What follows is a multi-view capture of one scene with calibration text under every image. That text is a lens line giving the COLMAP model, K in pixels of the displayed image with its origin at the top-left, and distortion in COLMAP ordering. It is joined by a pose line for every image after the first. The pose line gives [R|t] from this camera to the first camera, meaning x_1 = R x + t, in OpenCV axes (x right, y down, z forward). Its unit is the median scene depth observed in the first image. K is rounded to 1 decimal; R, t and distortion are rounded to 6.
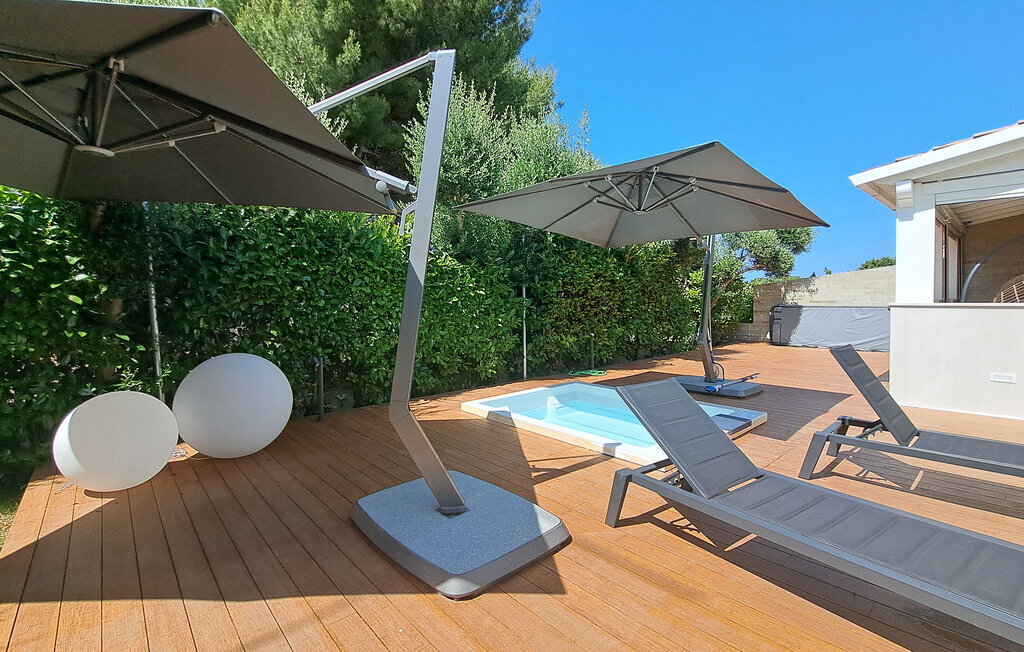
lens RADIAL K [[465.1, 0, 512.1], [0, 465.1, 322.7], [0, 0, 1]] dist [-0.005836, -0.000516]
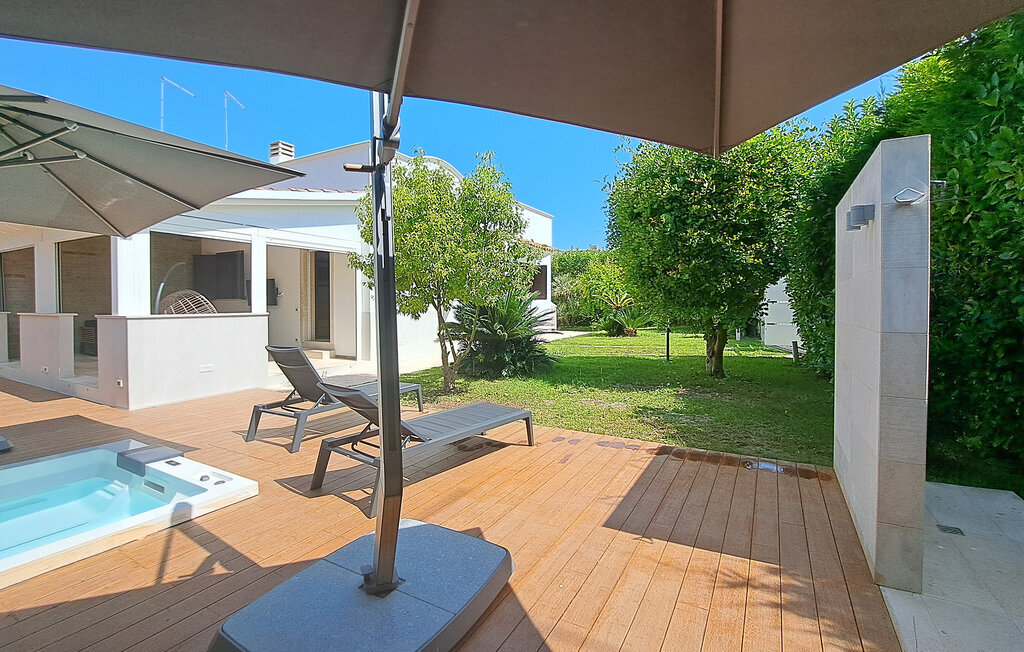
lens RADIAL K [[465.1, 0, 510.0], [0, 465.1, 322.4], [0, 0, 1]] dist [-0.005836, -0.000516]
pose [[-0.332587, -0.023133, 0.942789, -0.696025], [0.055588, 0.997480, 0.044084, -0.036476], [-0.941433, 0.067069, -0.330463, 0.787480]]
